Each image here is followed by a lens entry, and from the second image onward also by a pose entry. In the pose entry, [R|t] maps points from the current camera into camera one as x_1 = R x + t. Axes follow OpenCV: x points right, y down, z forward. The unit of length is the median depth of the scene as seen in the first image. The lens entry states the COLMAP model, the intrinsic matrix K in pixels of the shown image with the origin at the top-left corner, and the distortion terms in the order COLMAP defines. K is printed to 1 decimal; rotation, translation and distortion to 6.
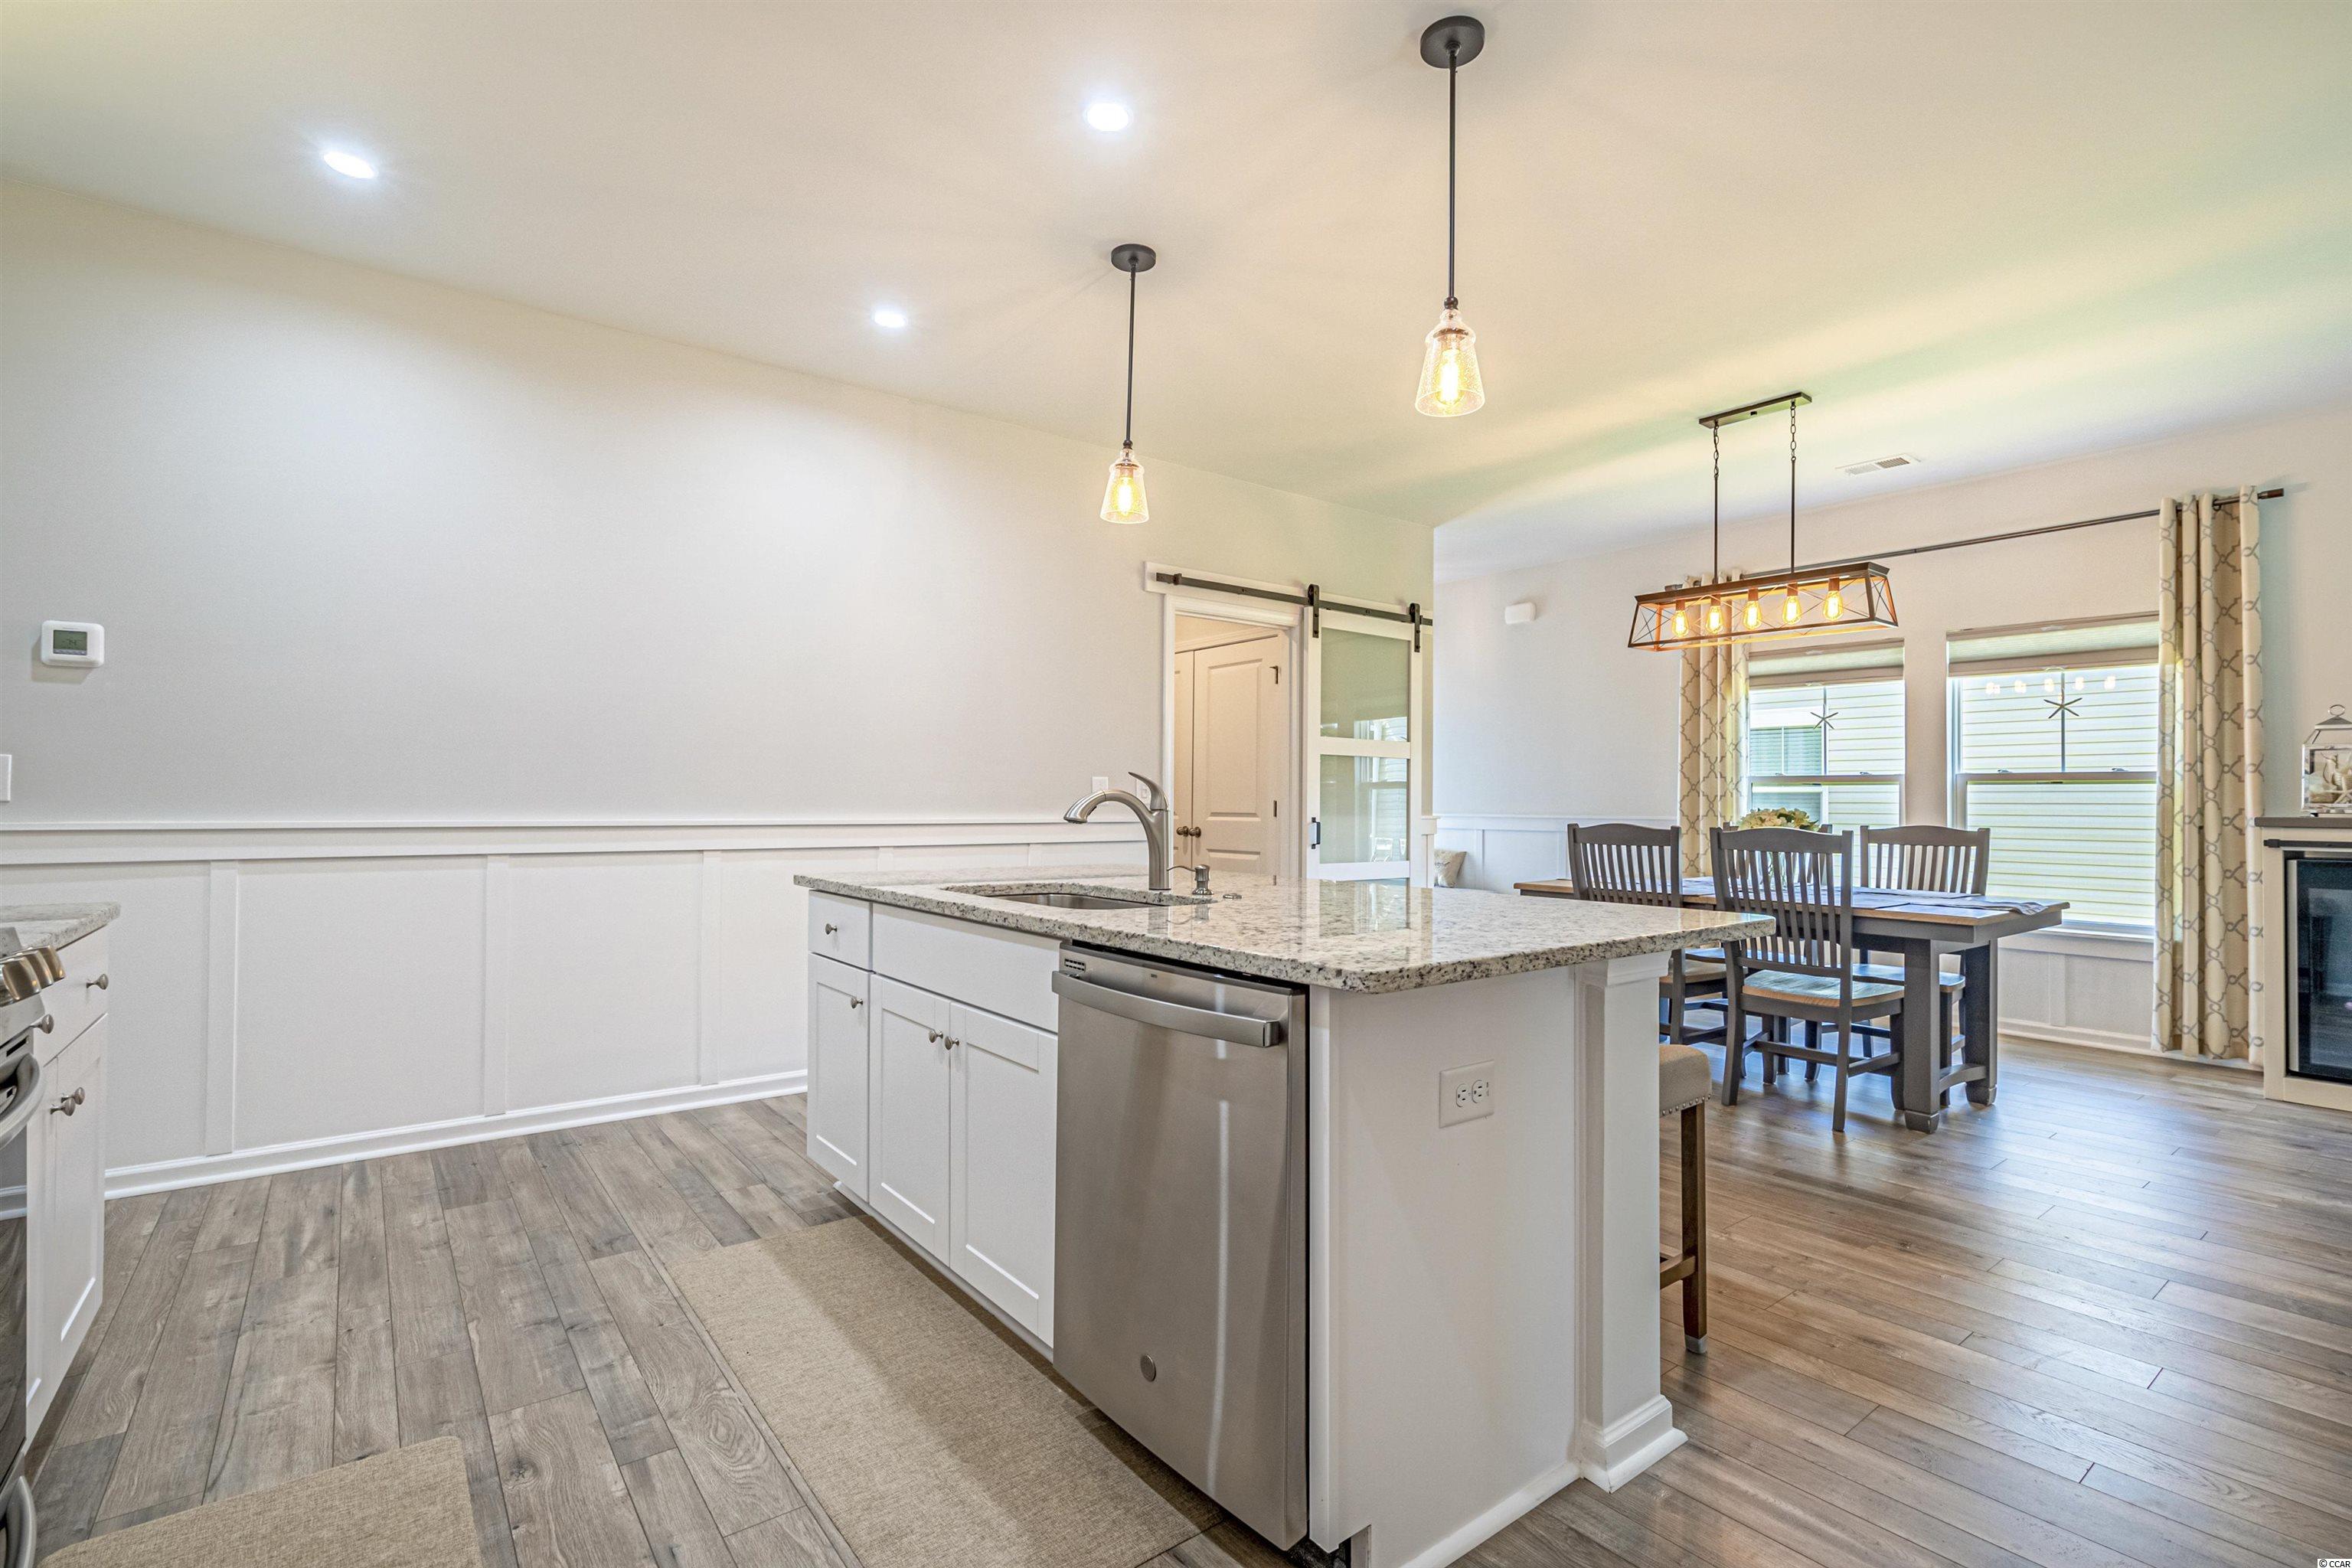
lens RADIAL K [[1077.9, 0, 1182.2], [0, 1077.9, 784.8], [0, 0, 1]] dist [-0.001601, 0.000551]
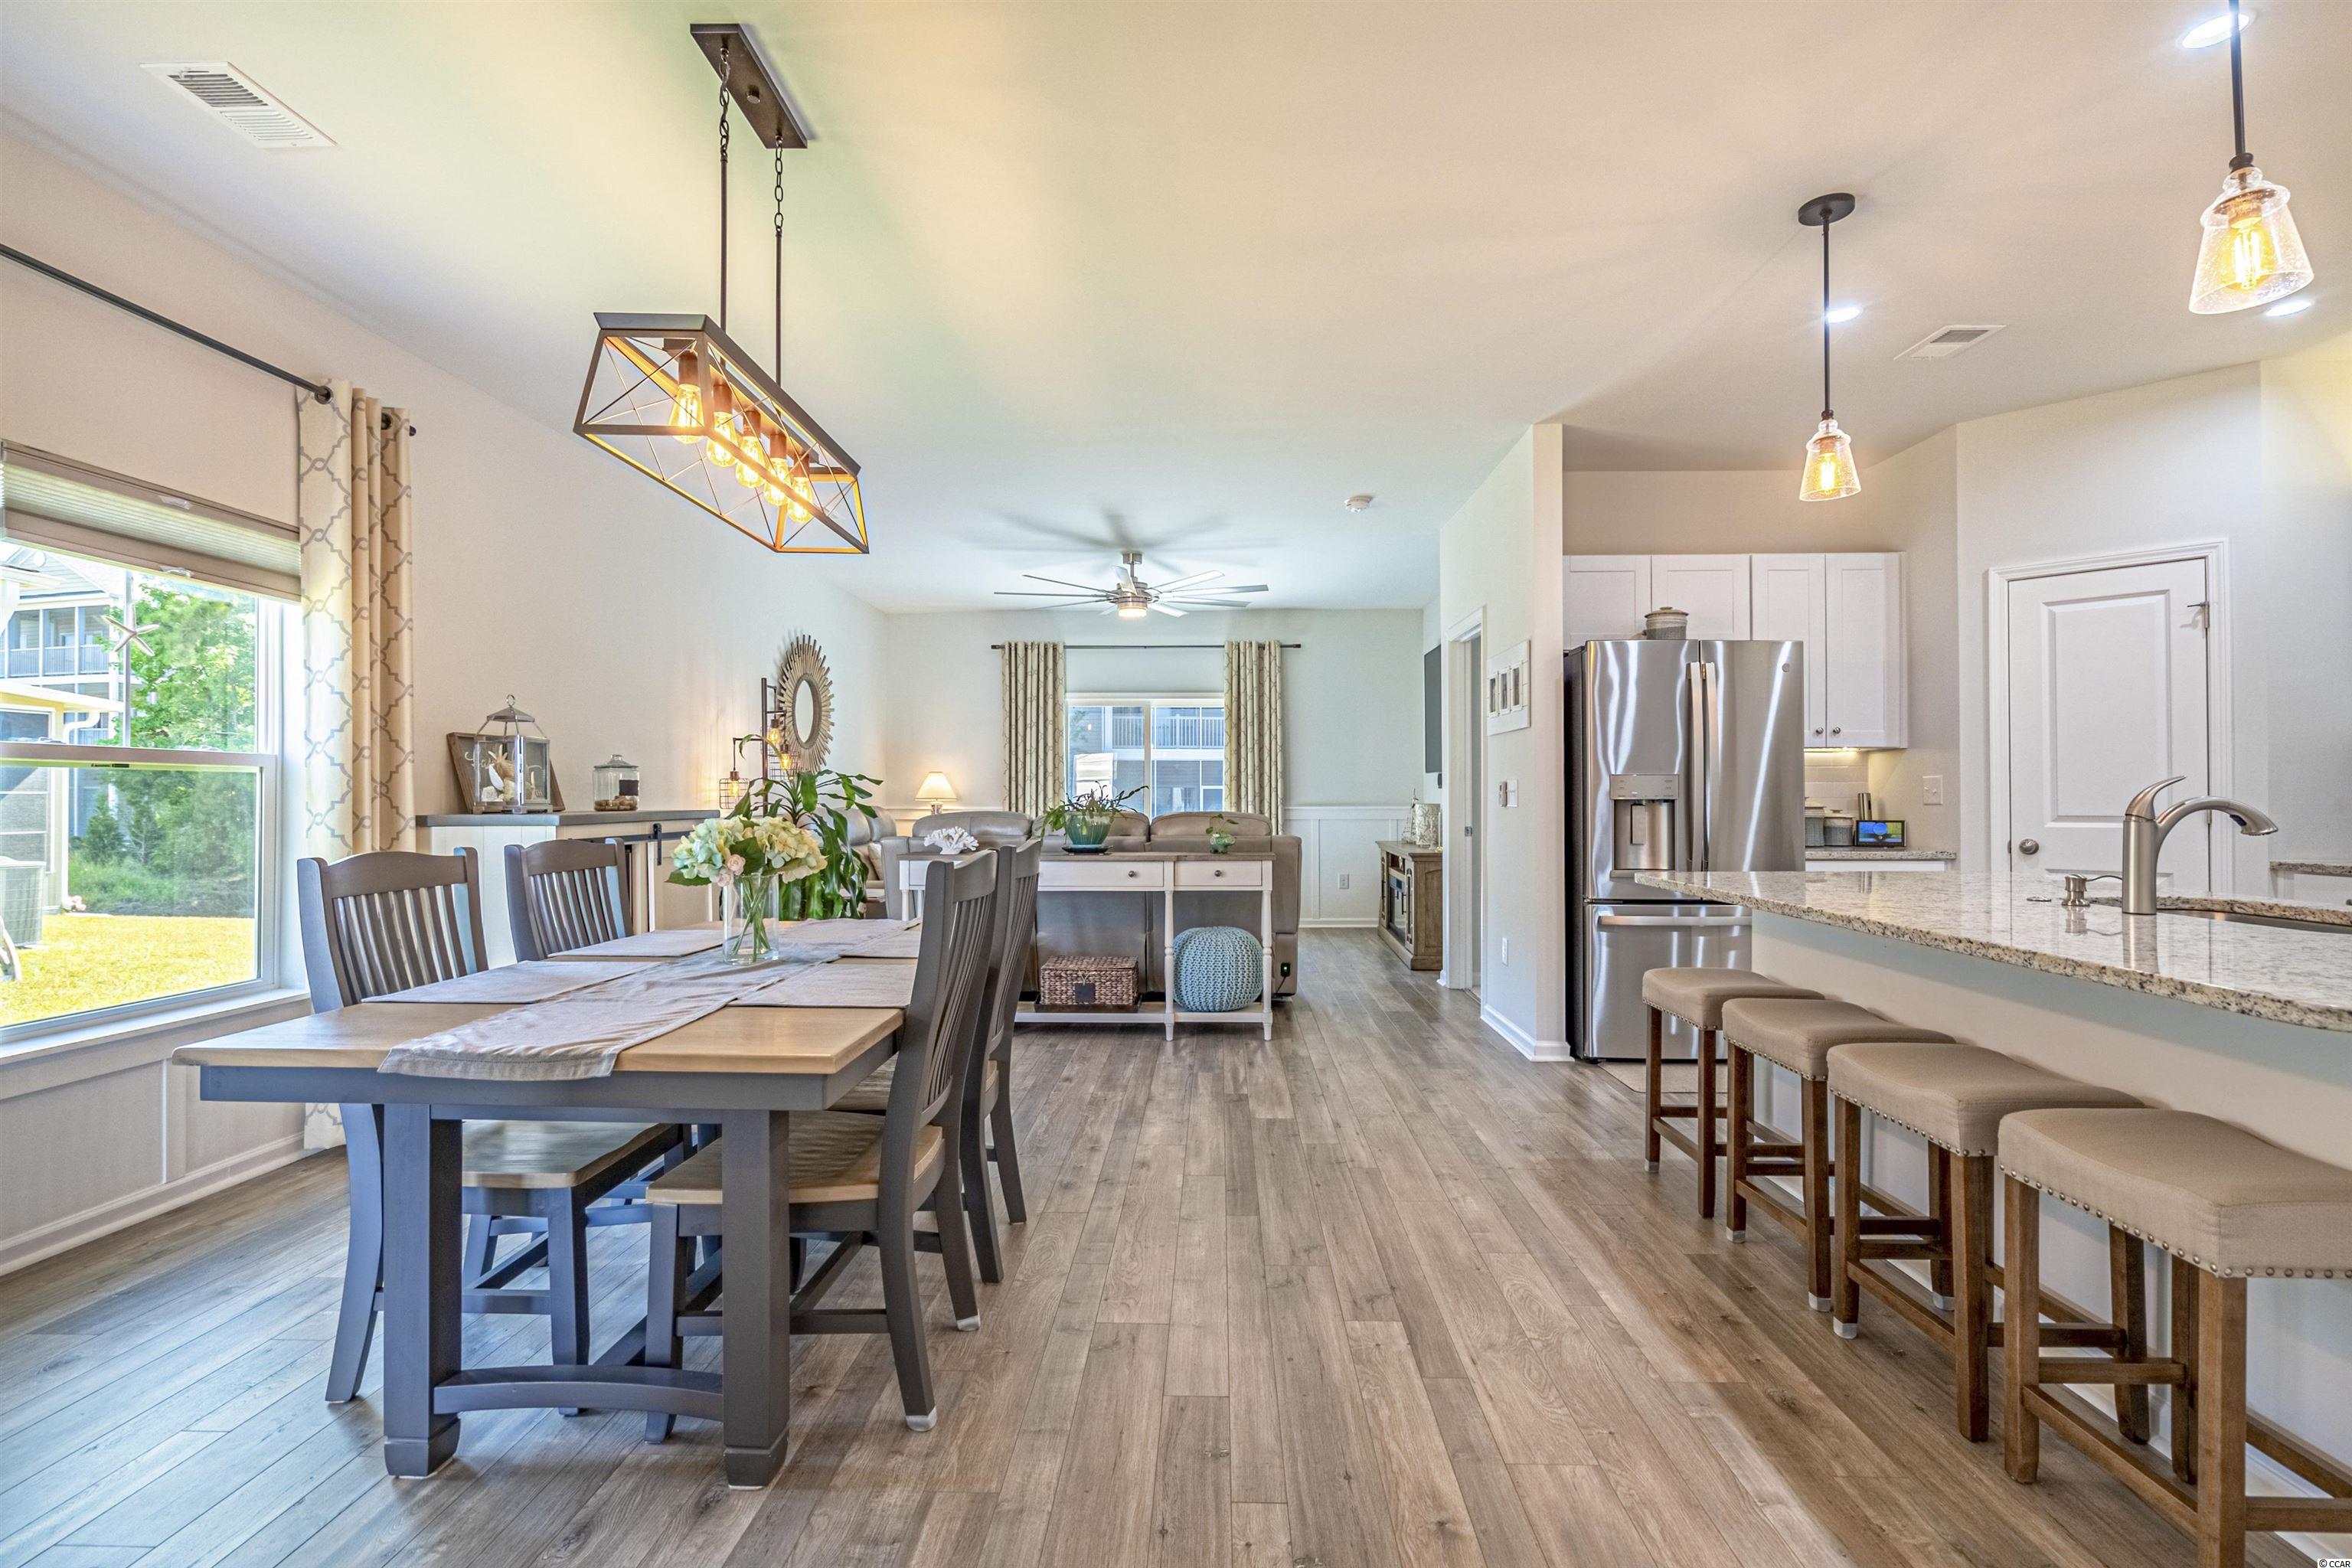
lens RADIAL K [[1092.1, 0, 1180.0], [0, 1092.1, 786.3], [0, 0, 1]] dist [-0.014800, 0.008139]
pose [[-0.770399, -0.000051, 0.637563, 0.010158], [-0.012889, 0.999797, -0.015495, 0.011657], [-0.637432, -0.020155, -0.770243, 1.204771]]
